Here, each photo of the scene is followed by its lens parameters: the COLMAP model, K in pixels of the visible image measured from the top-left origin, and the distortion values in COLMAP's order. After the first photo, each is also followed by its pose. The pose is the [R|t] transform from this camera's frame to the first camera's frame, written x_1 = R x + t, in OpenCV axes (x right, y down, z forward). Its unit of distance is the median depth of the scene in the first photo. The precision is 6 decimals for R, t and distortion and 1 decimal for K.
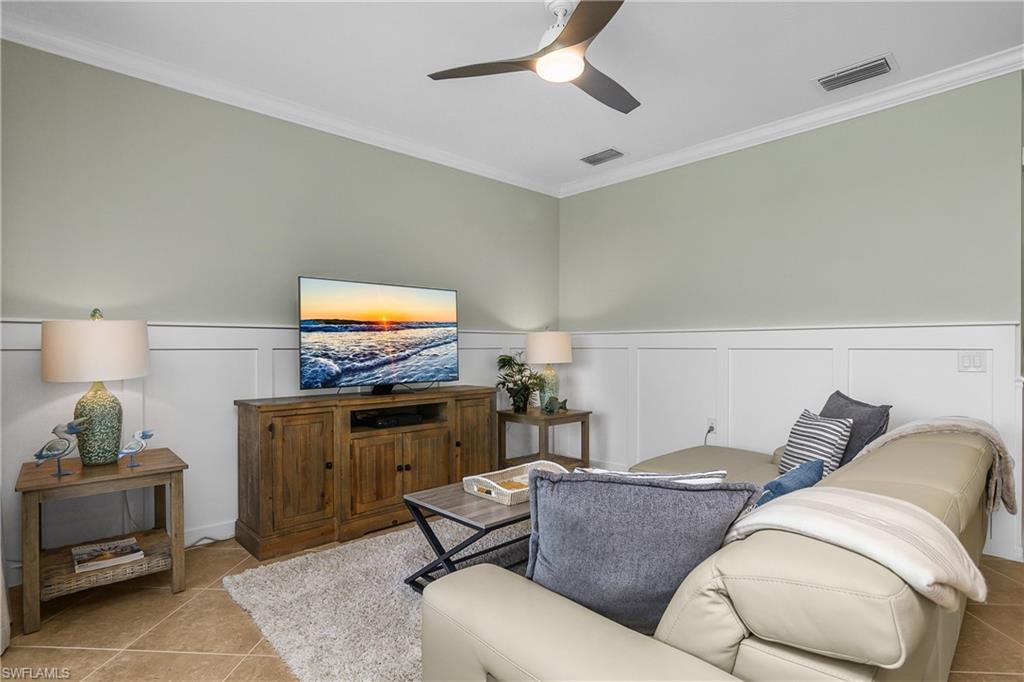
lens RADIAL K [[510.4, 0, 491.5], [0, 510.4, 347.6], [0, 0, 1]] dist [-0.017219, 0.000235]
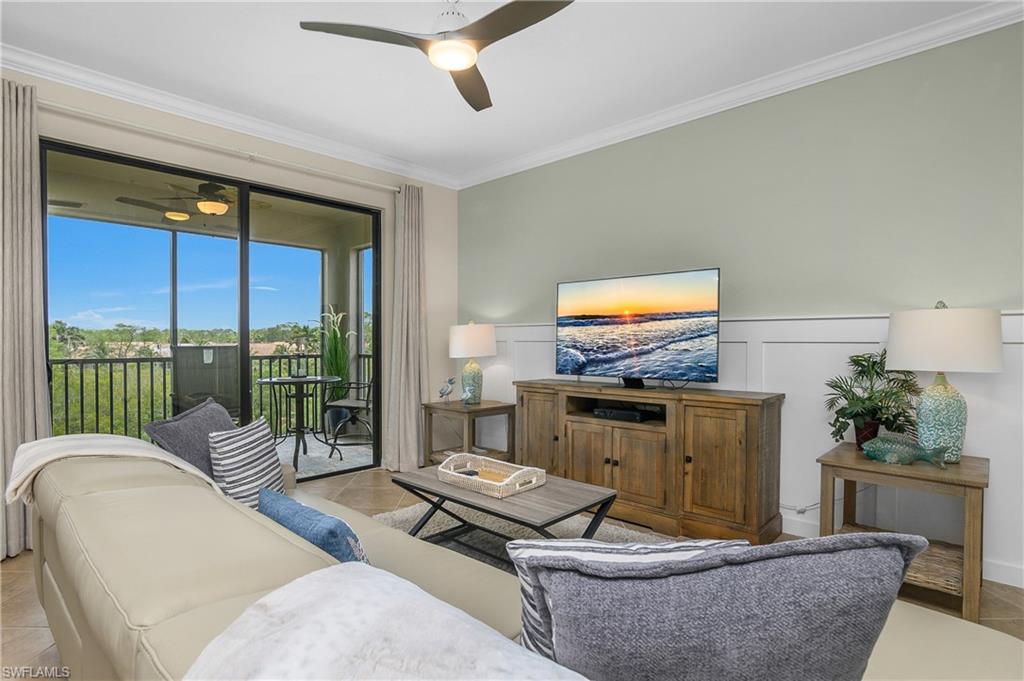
lens RADIAL K [[510.4, 0, 515.2], [0, 510.4, 338.0], [0, 0, 1]] dist [-0.017219, 0.000235]
pose [[0.173880, 0.004429, -0.984757, 0.735573], [-0.007937, 0.999964, 0.003096, -0.006559], [0.984735, 0.007278, 0.173909, 0.611375]]
